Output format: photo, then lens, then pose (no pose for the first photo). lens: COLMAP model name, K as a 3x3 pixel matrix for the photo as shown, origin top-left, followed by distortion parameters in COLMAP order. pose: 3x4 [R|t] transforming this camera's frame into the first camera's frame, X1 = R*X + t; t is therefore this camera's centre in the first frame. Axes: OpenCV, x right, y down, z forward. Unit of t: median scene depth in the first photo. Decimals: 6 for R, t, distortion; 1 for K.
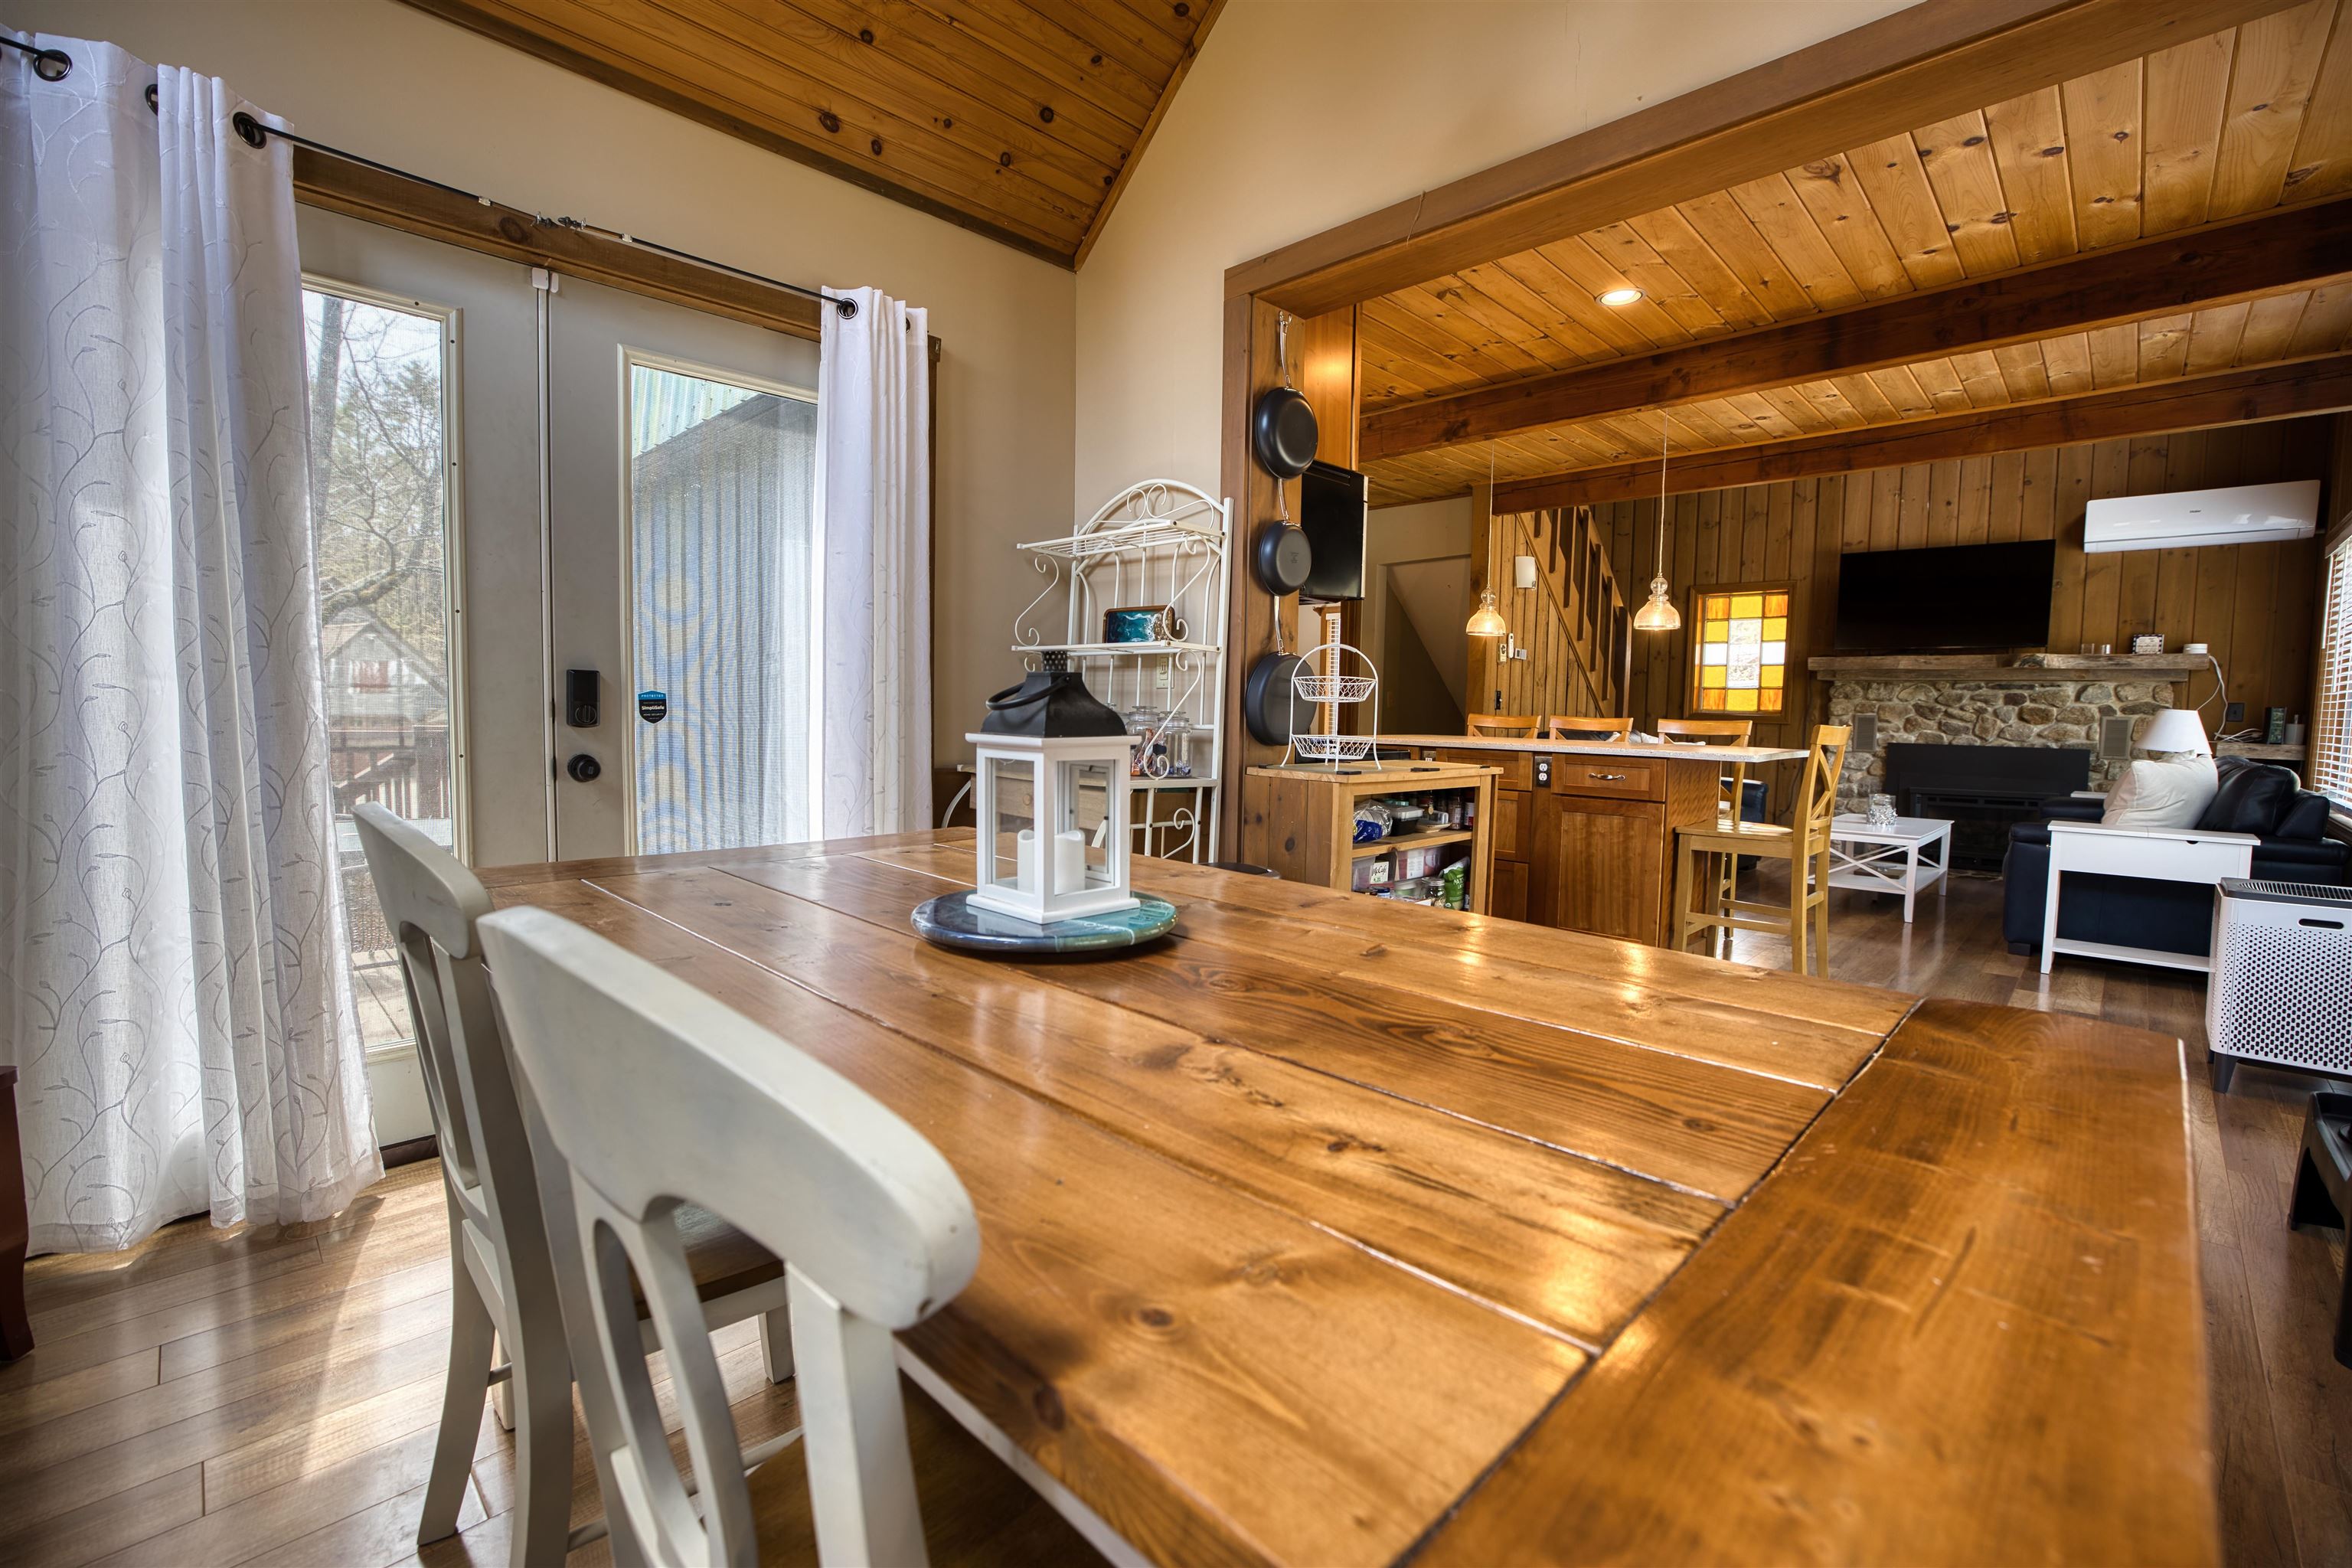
lens RADIAL K [[1021.2, 0, 1179.4], [0, 1021.2, 777.0], [0, 0, 1]] dist [-0.022566, -0.000194]
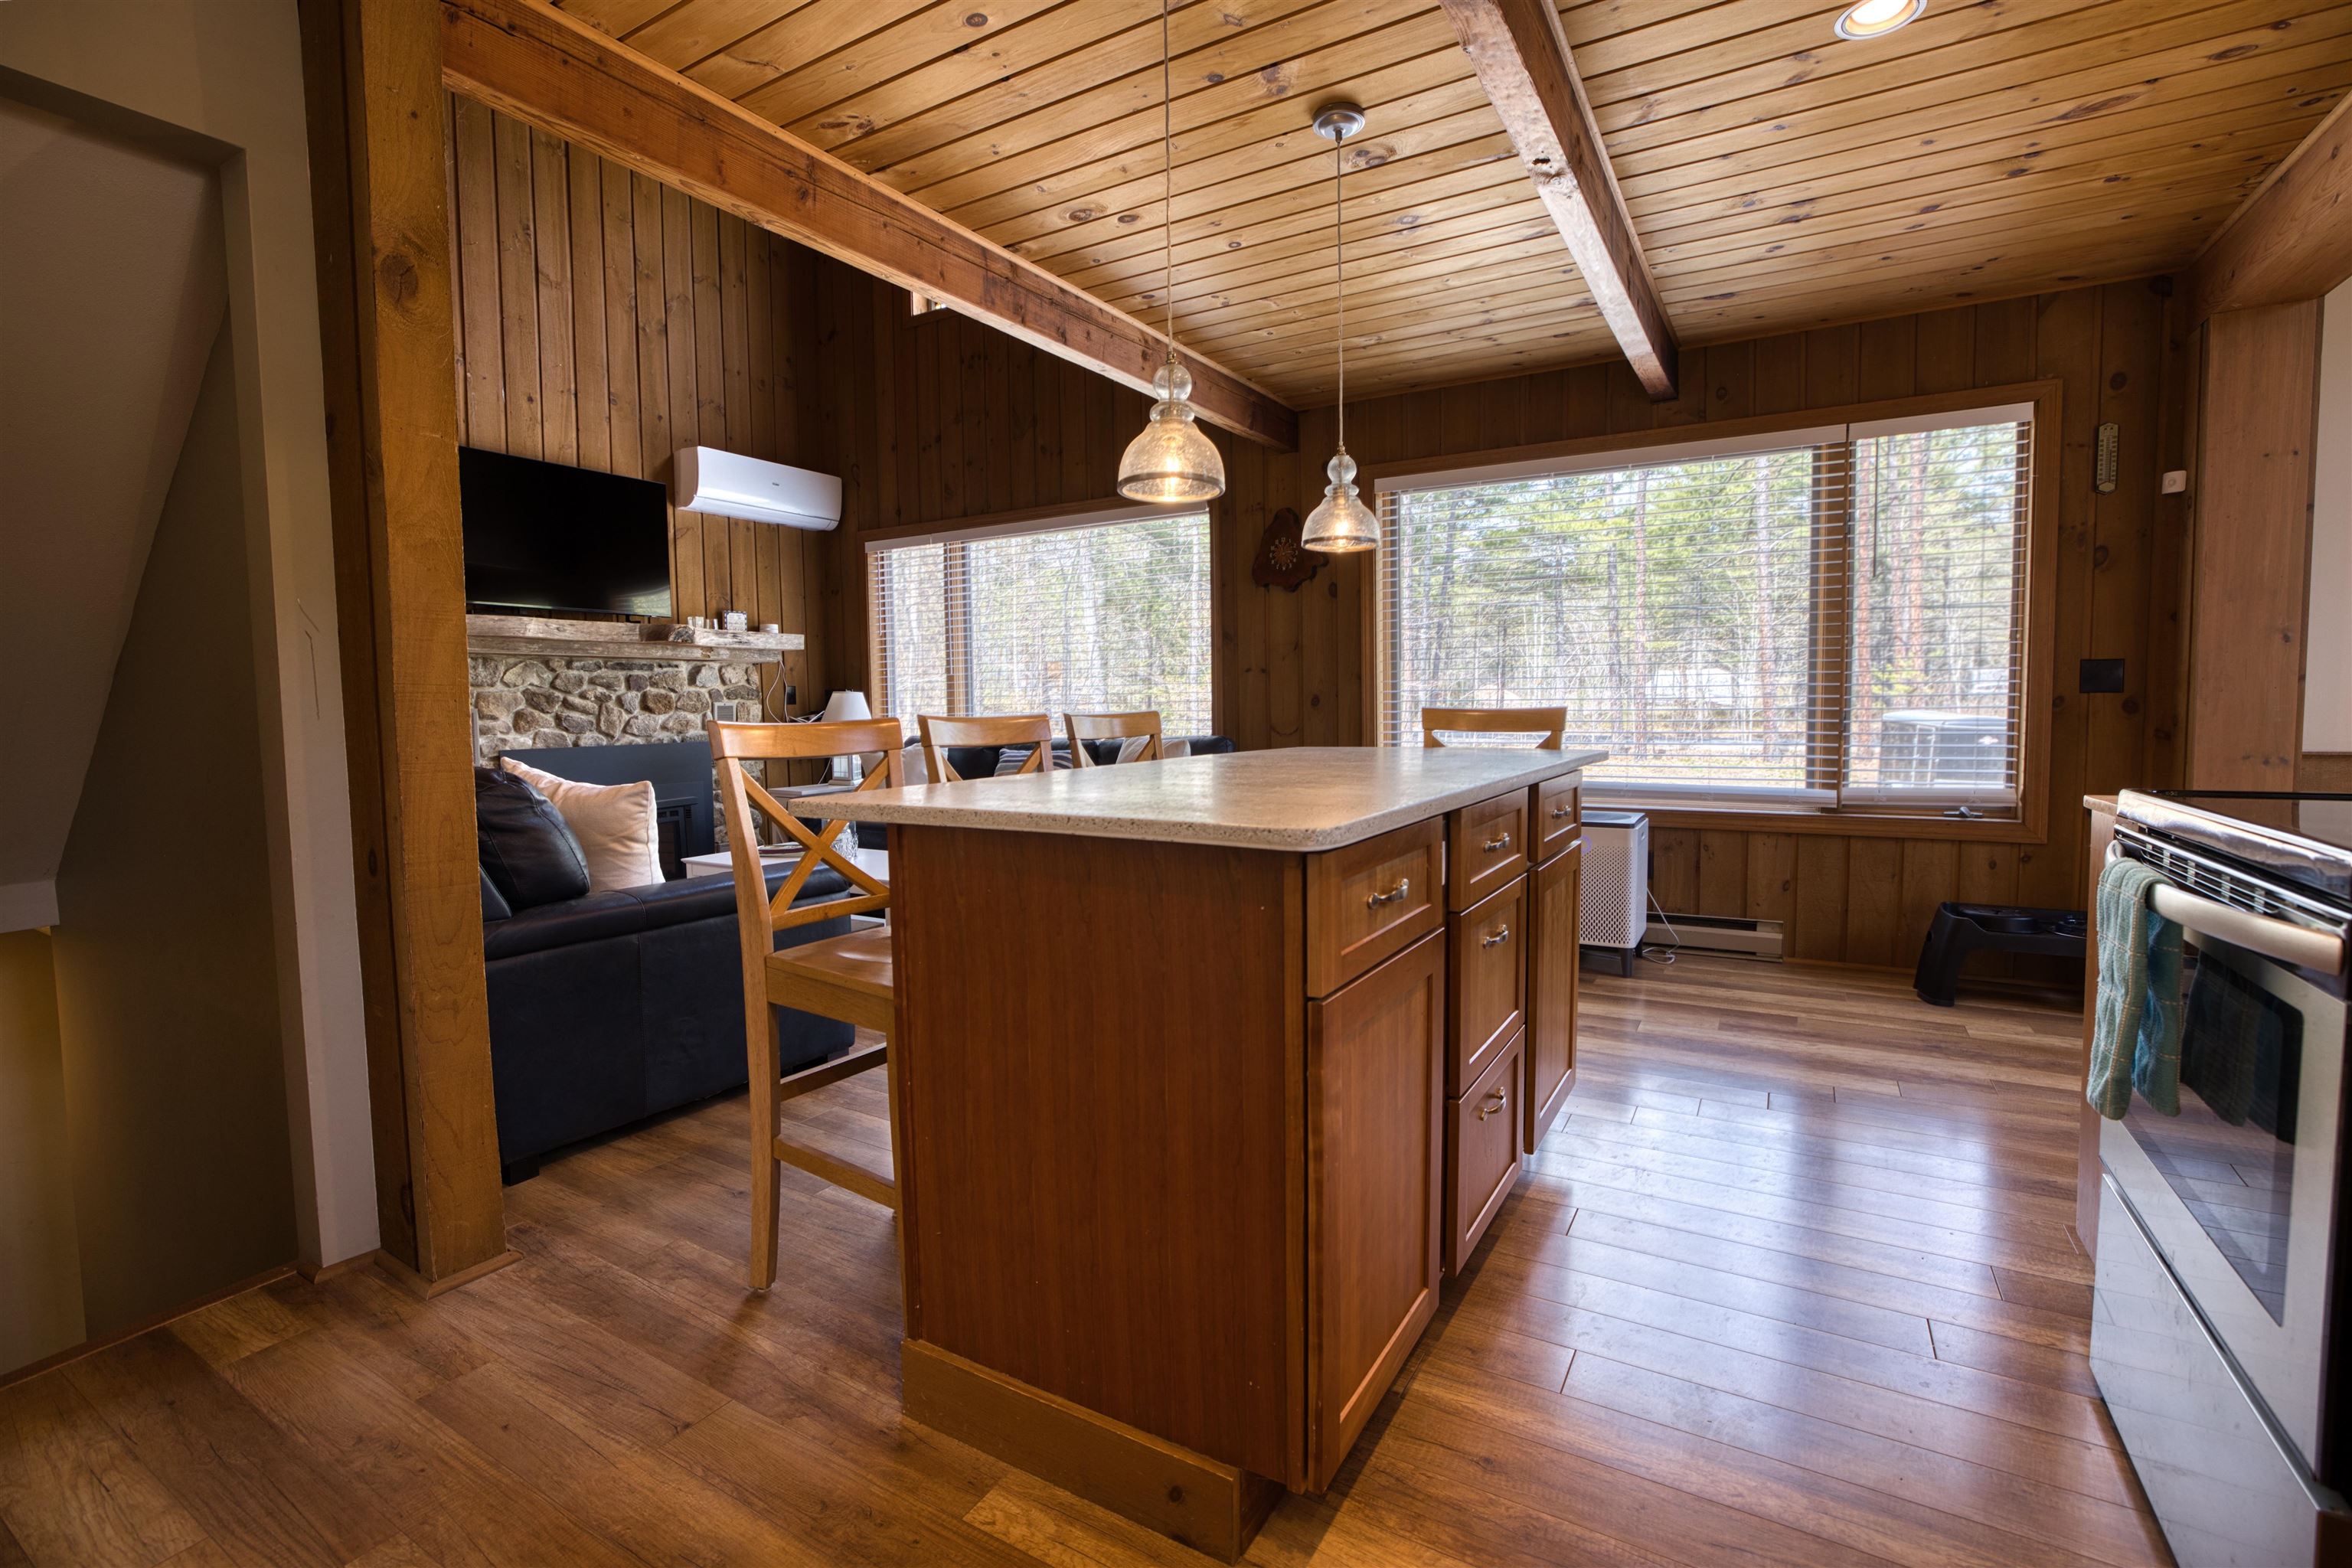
lens RADIAL K [[1021.2, 0, 1182.1], [0, 1021.2, 765.3], [0, 0, 1]] dist [-0.022566, -0.000194]
pose [[-0.227691, -0.079395, 0.970491, -0.031422], [0.075434, 0.992237, 0.098872, -0.059555], [-0.970807, 0.095720, -0.219934, 0.766878]]
